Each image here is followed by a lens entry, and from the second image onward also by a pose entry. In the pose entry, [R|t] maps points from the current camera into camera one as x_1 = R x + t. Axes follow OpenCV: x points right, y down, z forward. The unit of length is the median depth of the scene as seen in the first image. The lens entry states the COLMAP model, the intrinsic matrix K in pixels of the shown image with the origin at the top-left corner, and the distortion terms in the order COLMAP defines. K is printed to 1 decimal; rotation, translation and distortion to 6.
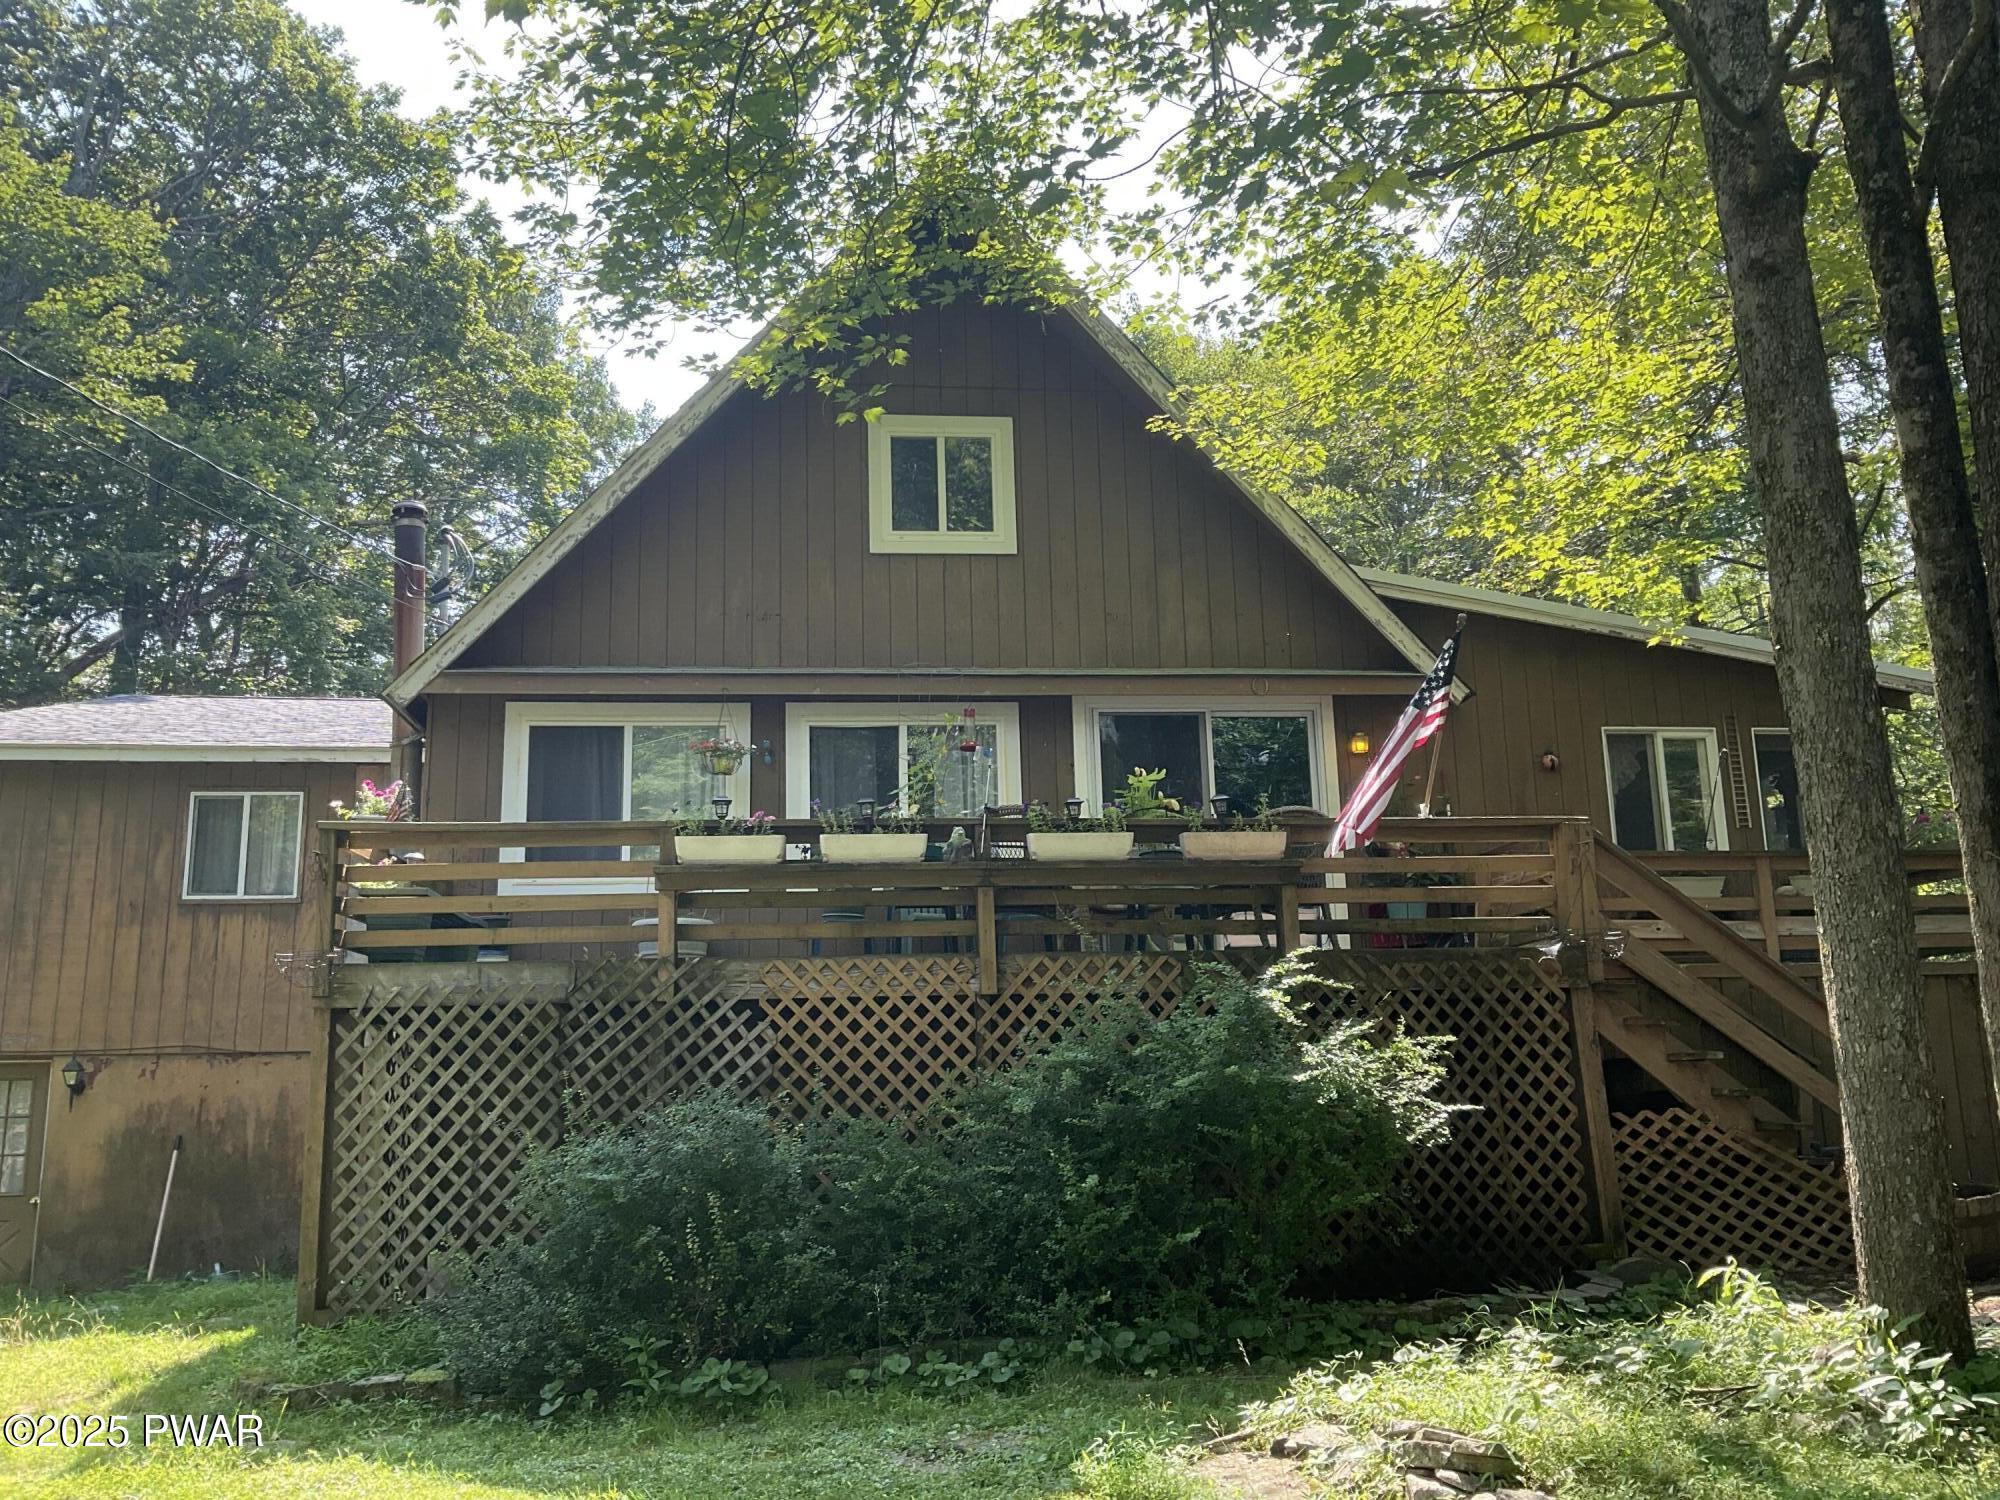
lens RADIAL K [[1609.6, 0, 1077.1], [0, 1609.6, 747.1], [0, 0, 1]] dist [0.046181, -0.094421]
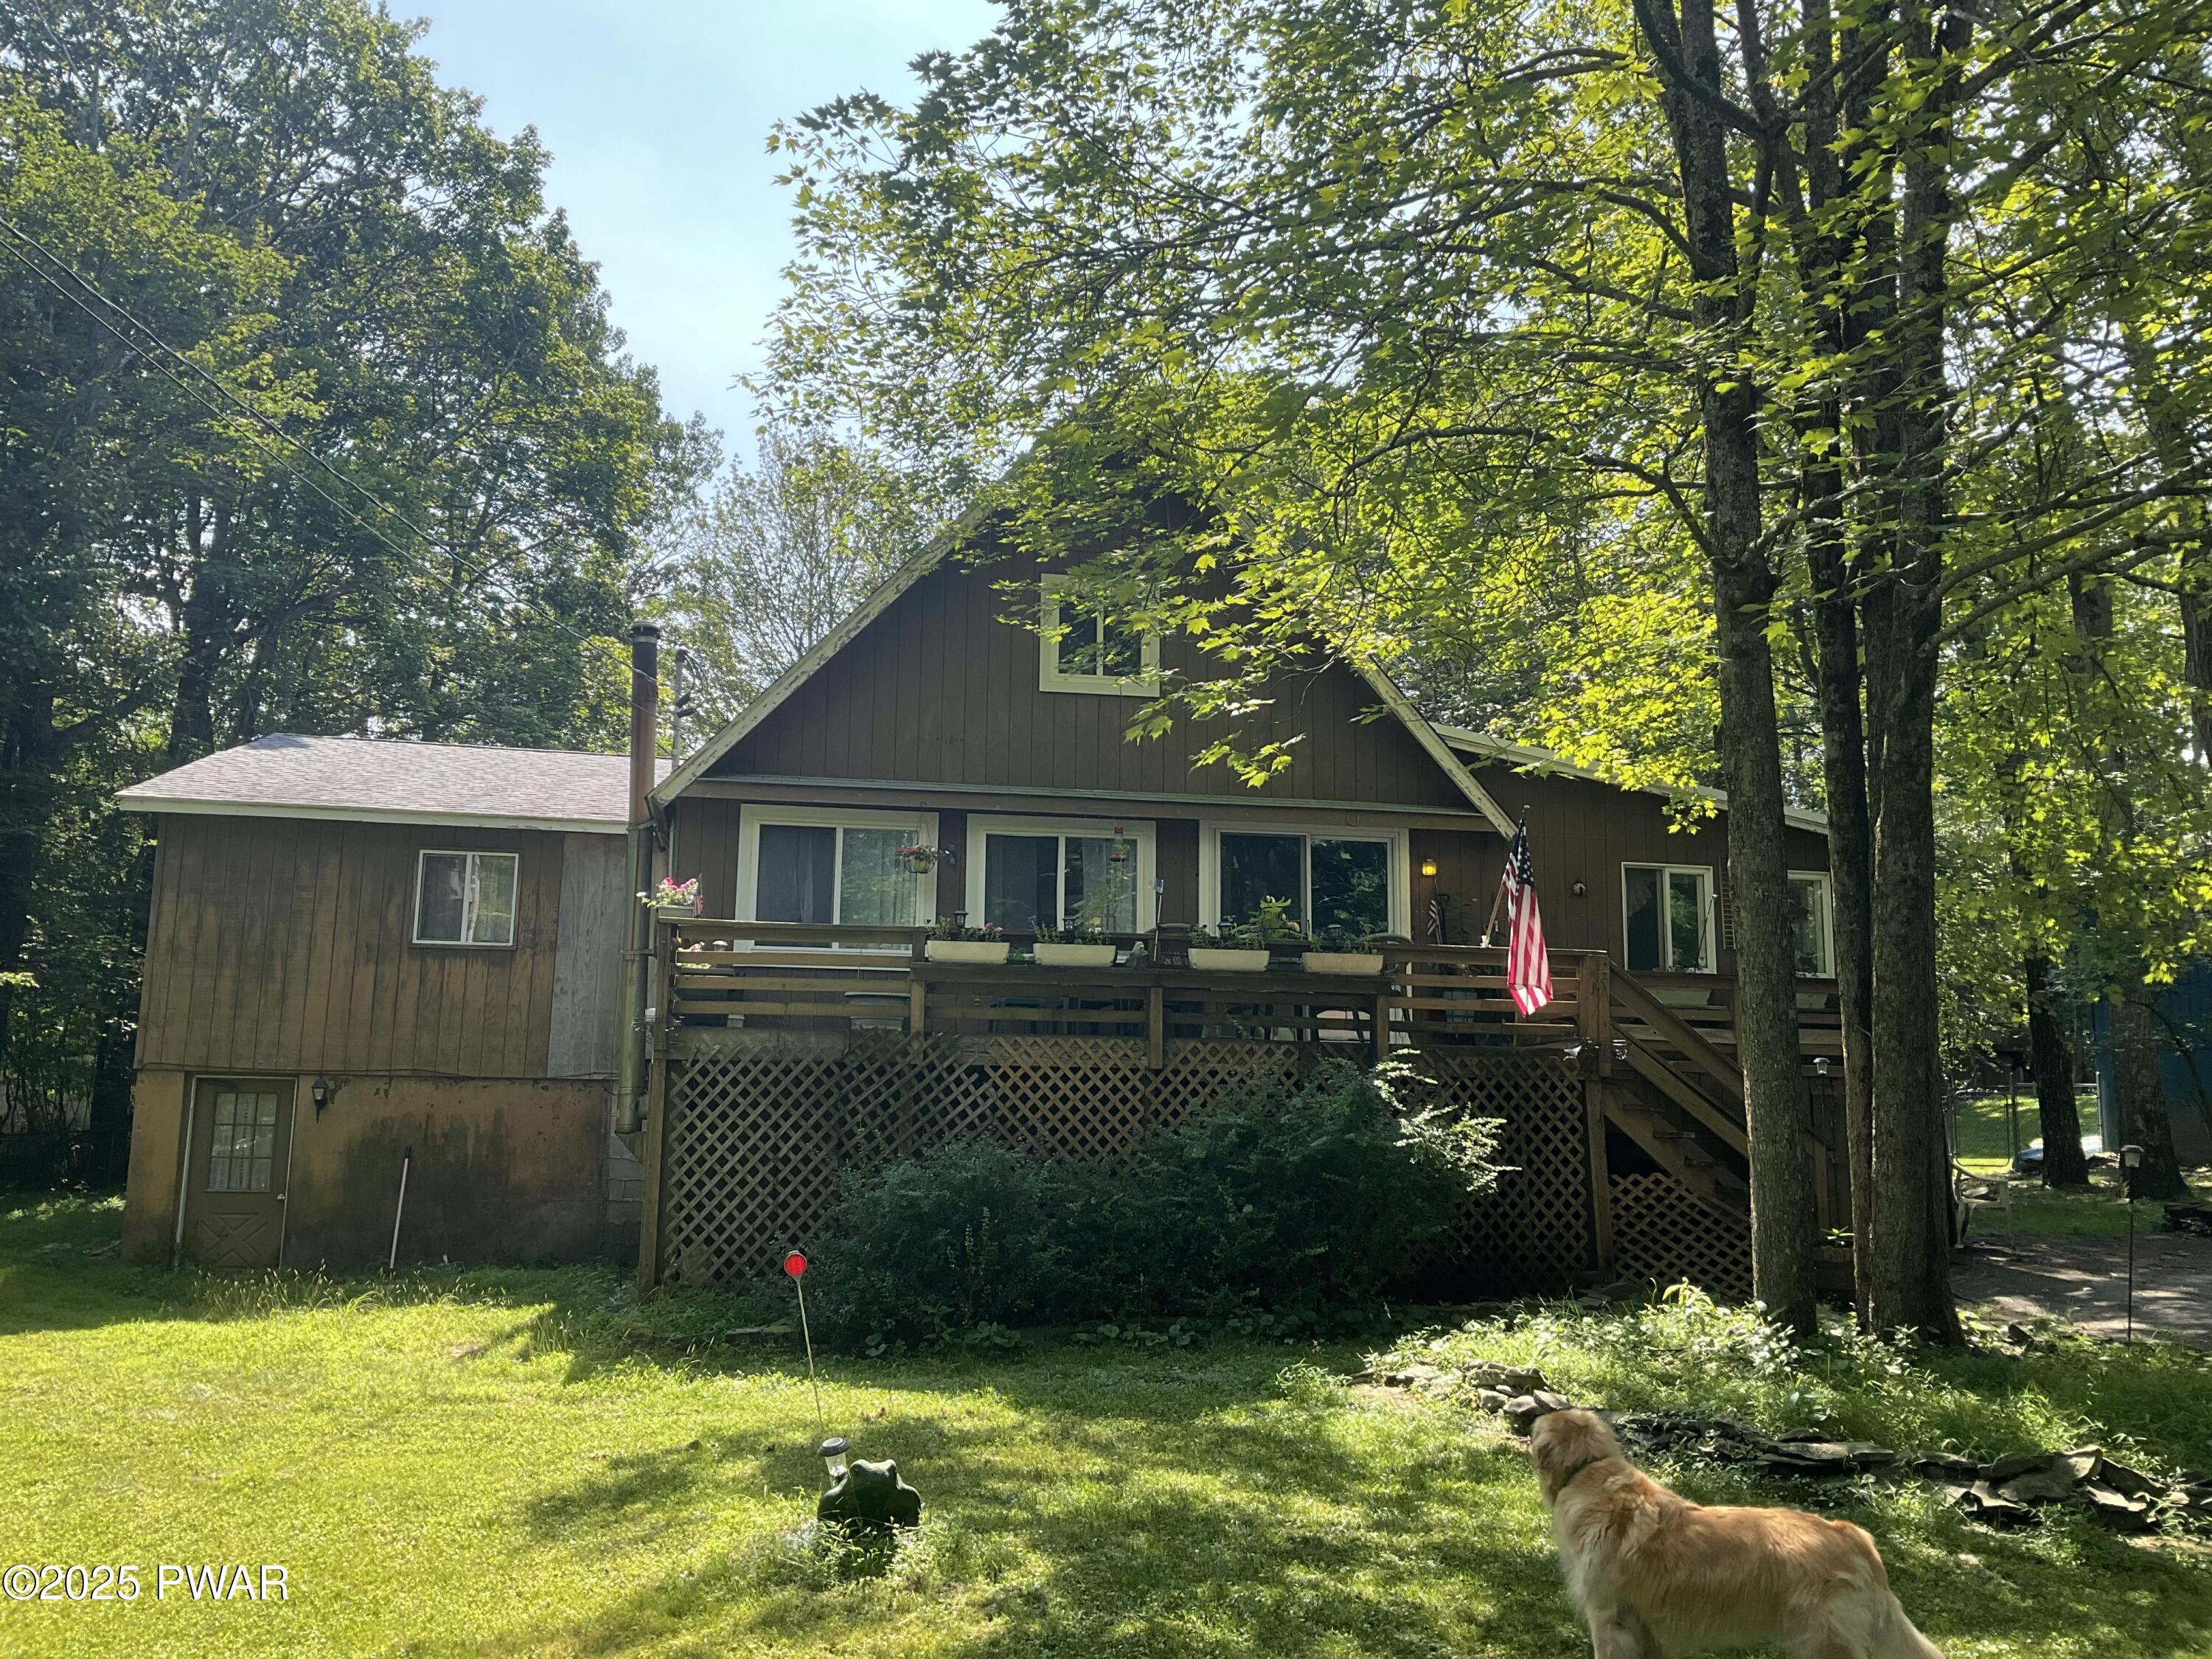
lens RADIAL K [[1839.8, 0, 1156.1], [0, 1839.8, 801.0], [0, 0, 1]] dist [0.007317, 0.127462]
pose [[0.996374, 0.052487, 0.066970, -0.169083], [-0.055118, 0.997754, 0.038064, -0.125058], [-0.064821, -0.041617, 0.997029, -0.504256]]
